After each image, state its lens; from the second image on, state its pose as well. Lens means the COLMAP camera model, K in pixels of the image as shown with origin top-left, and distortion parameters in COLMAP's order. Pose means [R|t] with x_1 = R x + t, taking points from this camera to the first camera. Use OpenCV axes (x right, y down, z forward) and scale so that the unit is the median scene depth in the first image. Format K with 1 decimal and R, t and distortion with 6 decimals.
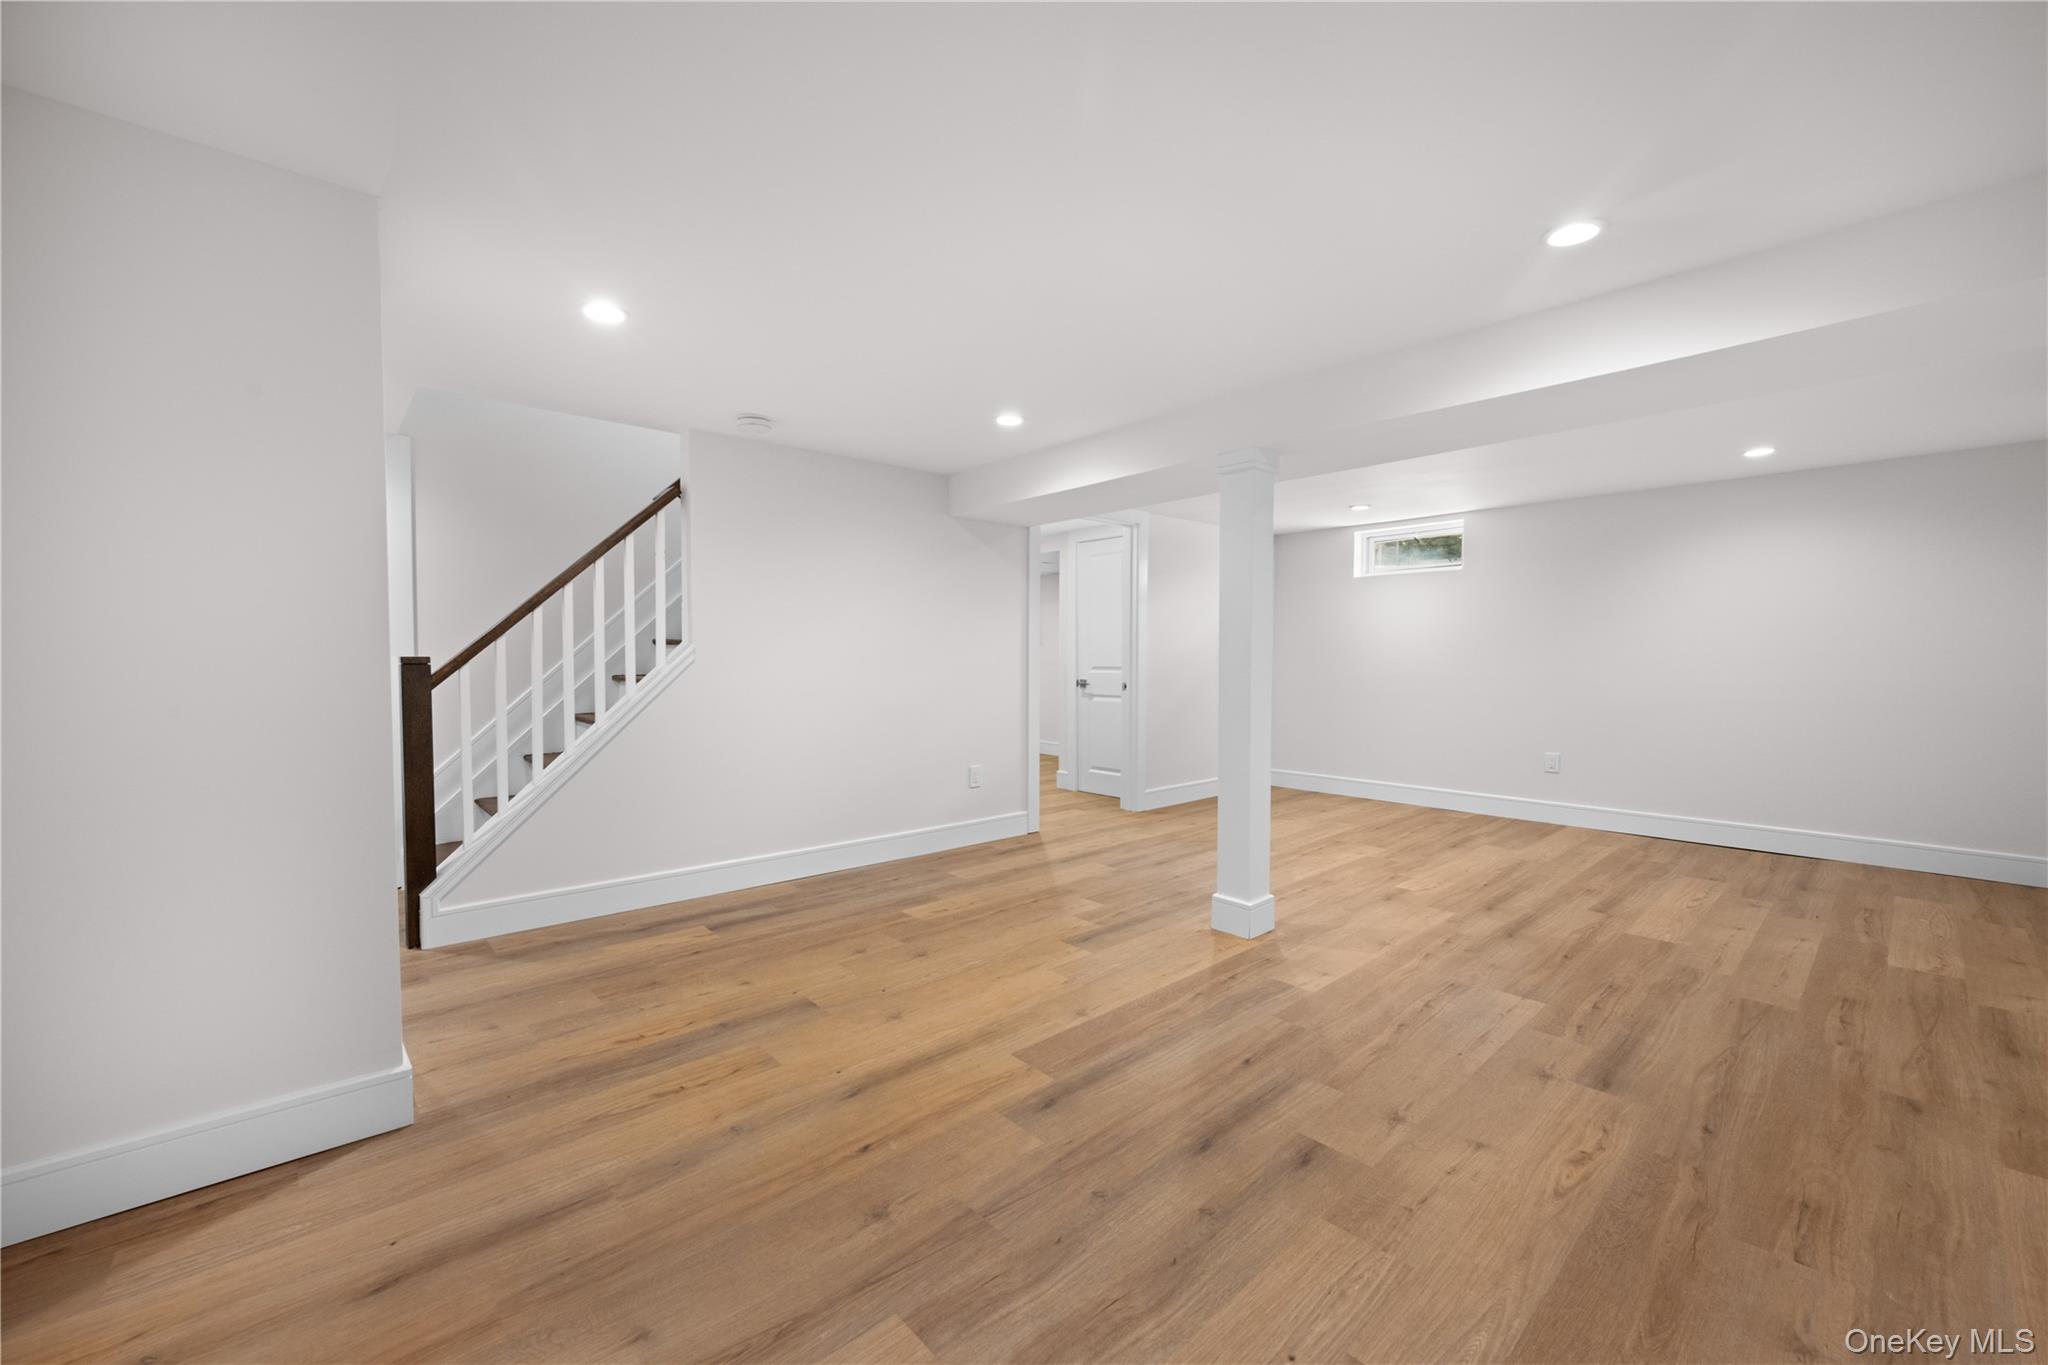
lens RADIAL K [[836.0, 0, 1019.7], [0, 836.0, 651.7], [0, 0, 1]] dist [-0.000631, 0.000029]
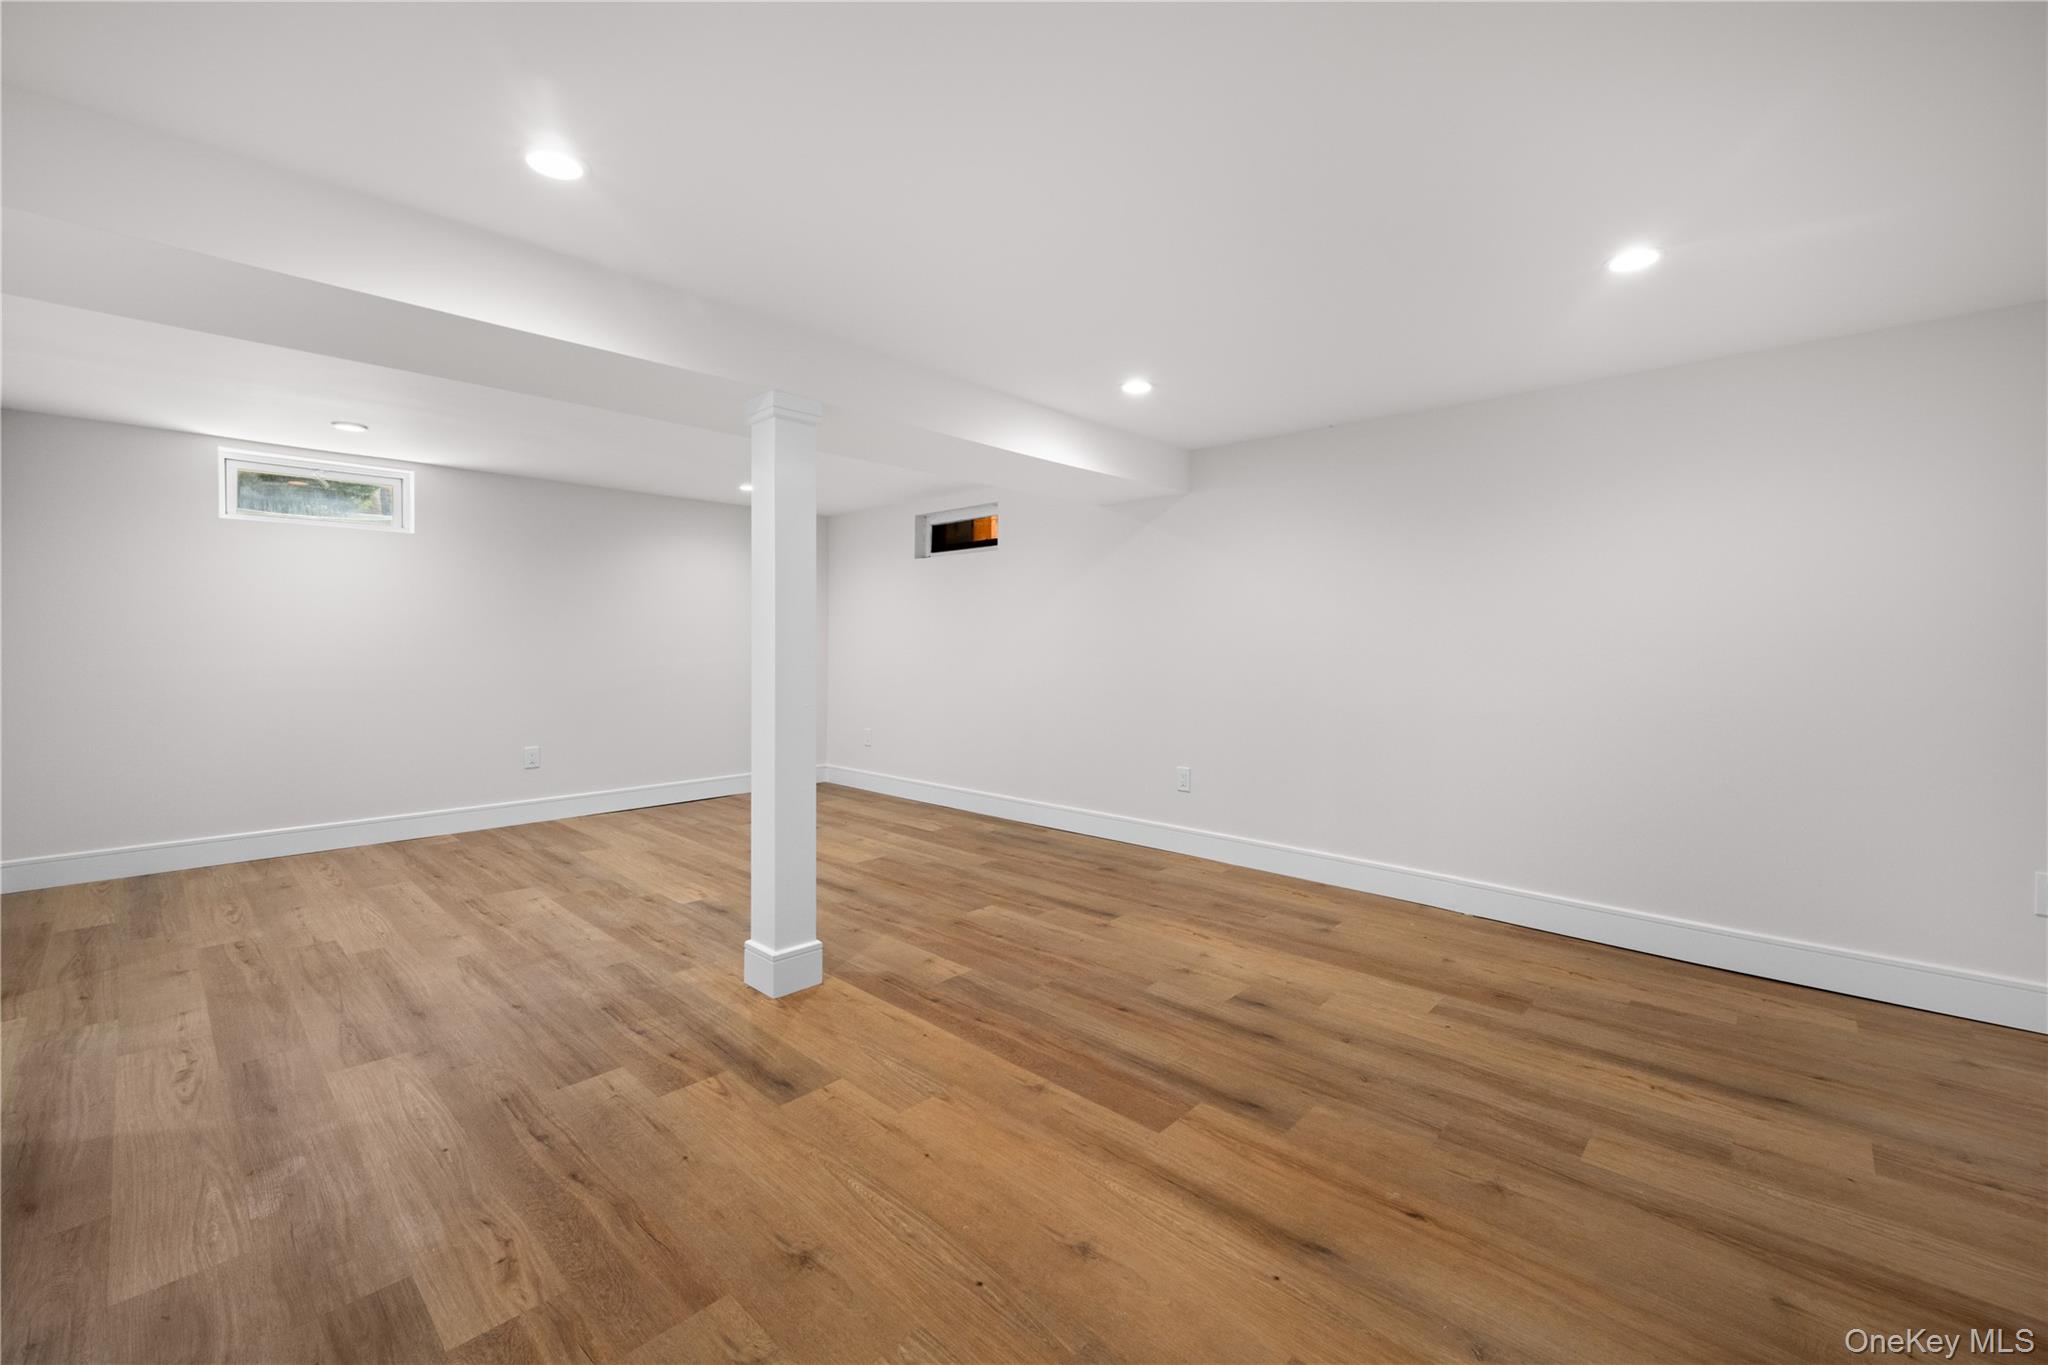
lens RADIAL K [[817.2, 0, 1066.5], [0, 817.2, 671.8], [0, 0, 1]] dist [-0.000759, -0.000168]
pose [[-0.108283, -0.036124, 0.993464, -0.694545], [-0.010727, 0.999324, 0.035168, -0.005220], [-0.994062, -0.006849, -0.108597, 1.034714]]
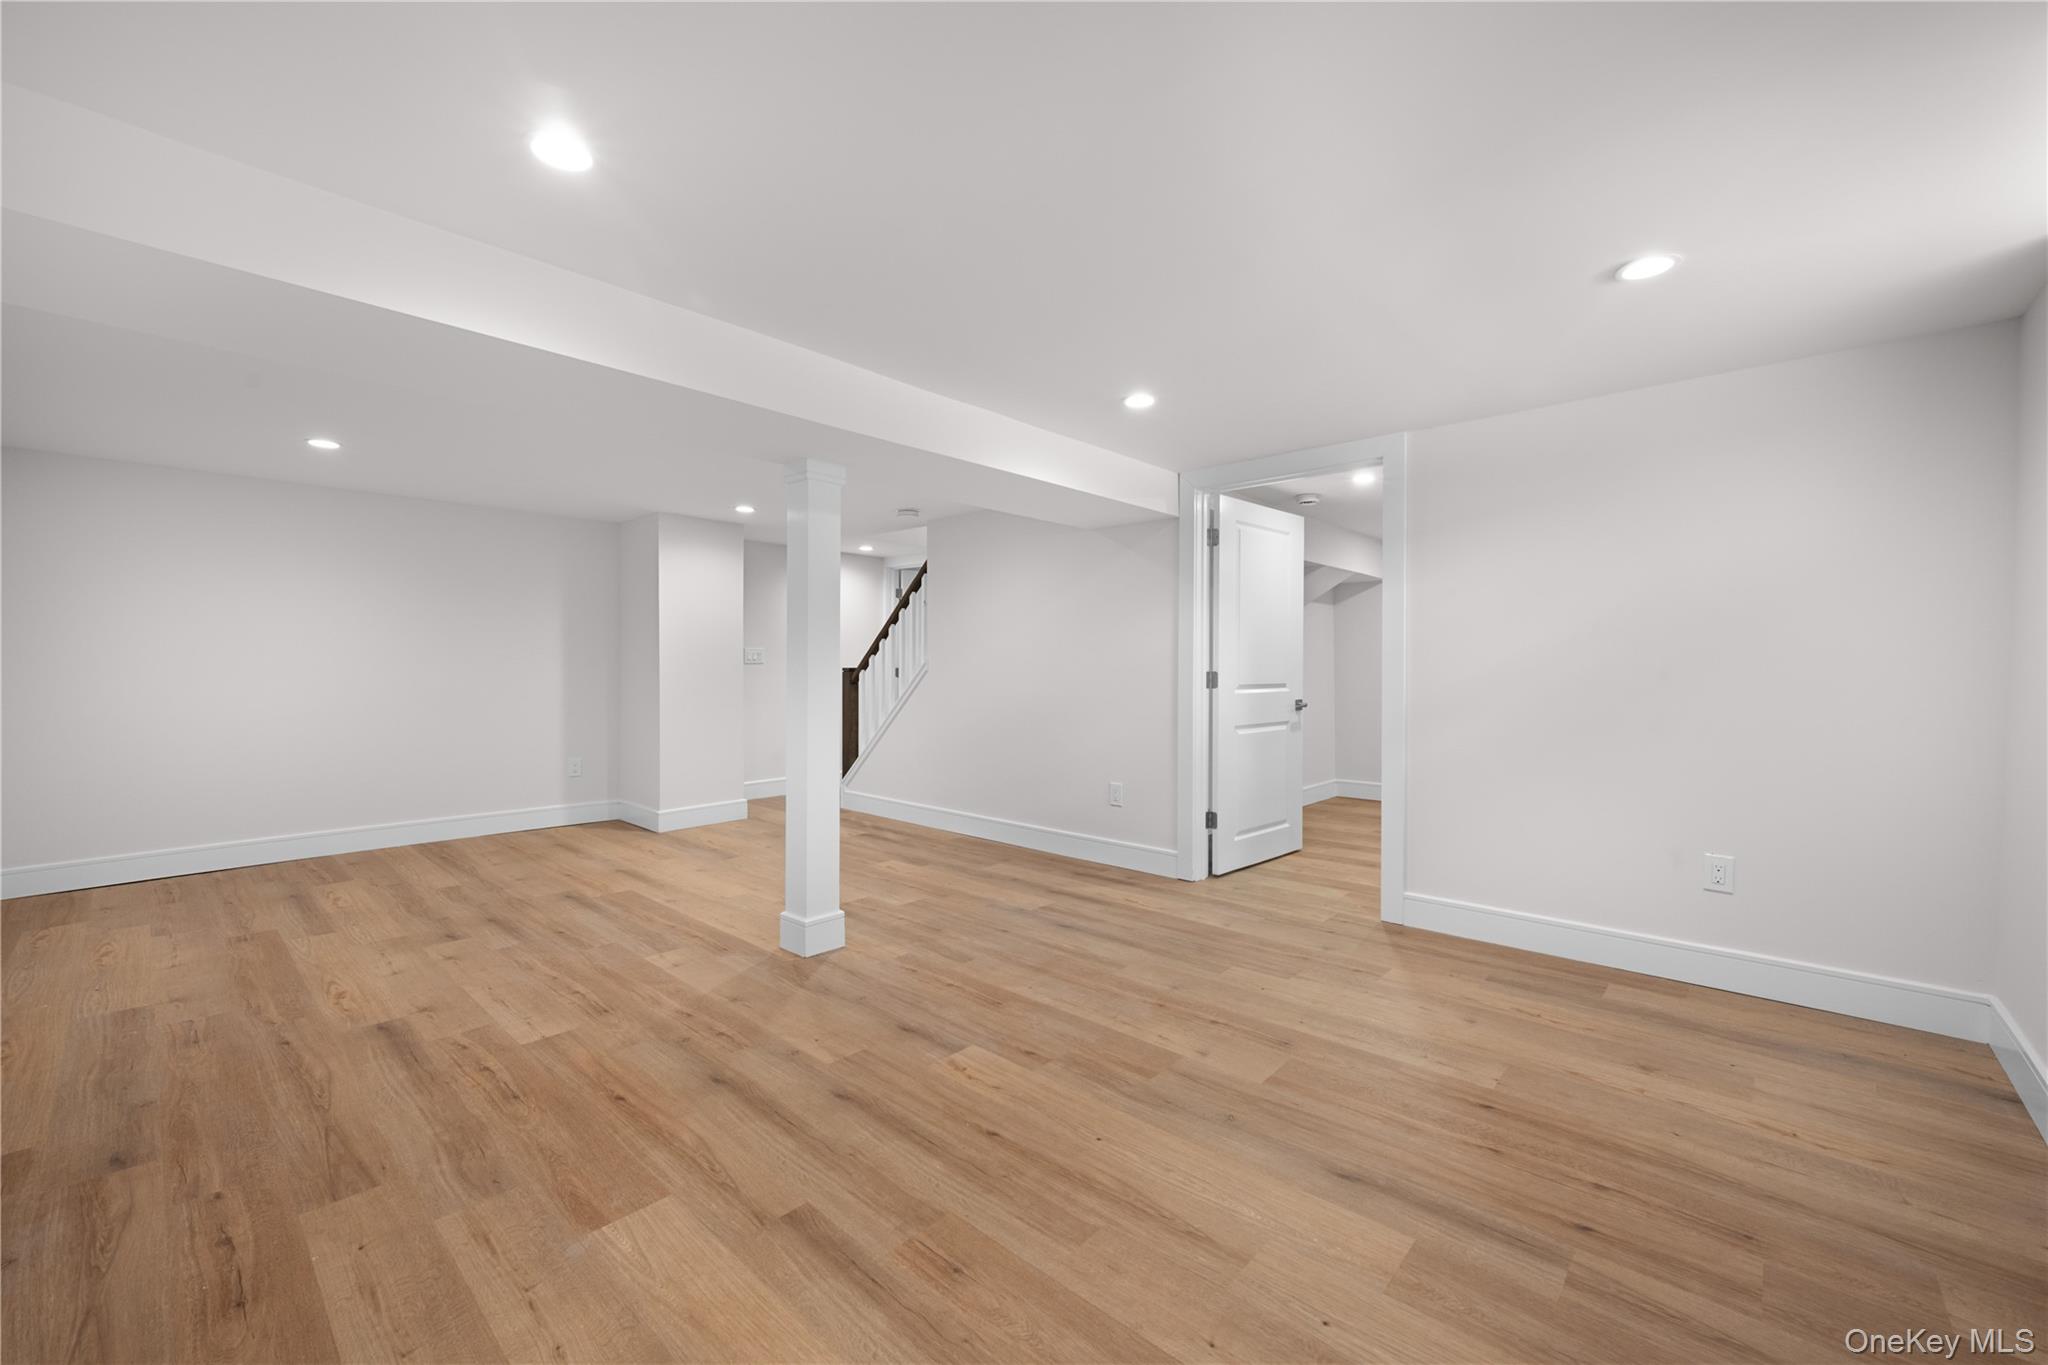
lens RADIAL K [[836.0, 0, 1019.7], [0, 836.0, 651.7], [0, 0, 1]] dist [-0.000631, 0.000029]
pose [[0.063892, -0.021064, -0.997734, 1.600421], [0.003546, 0.999776, -0.020880, 0.012111], [0.997950, -0.002204, 0.063953, 1.499413]]
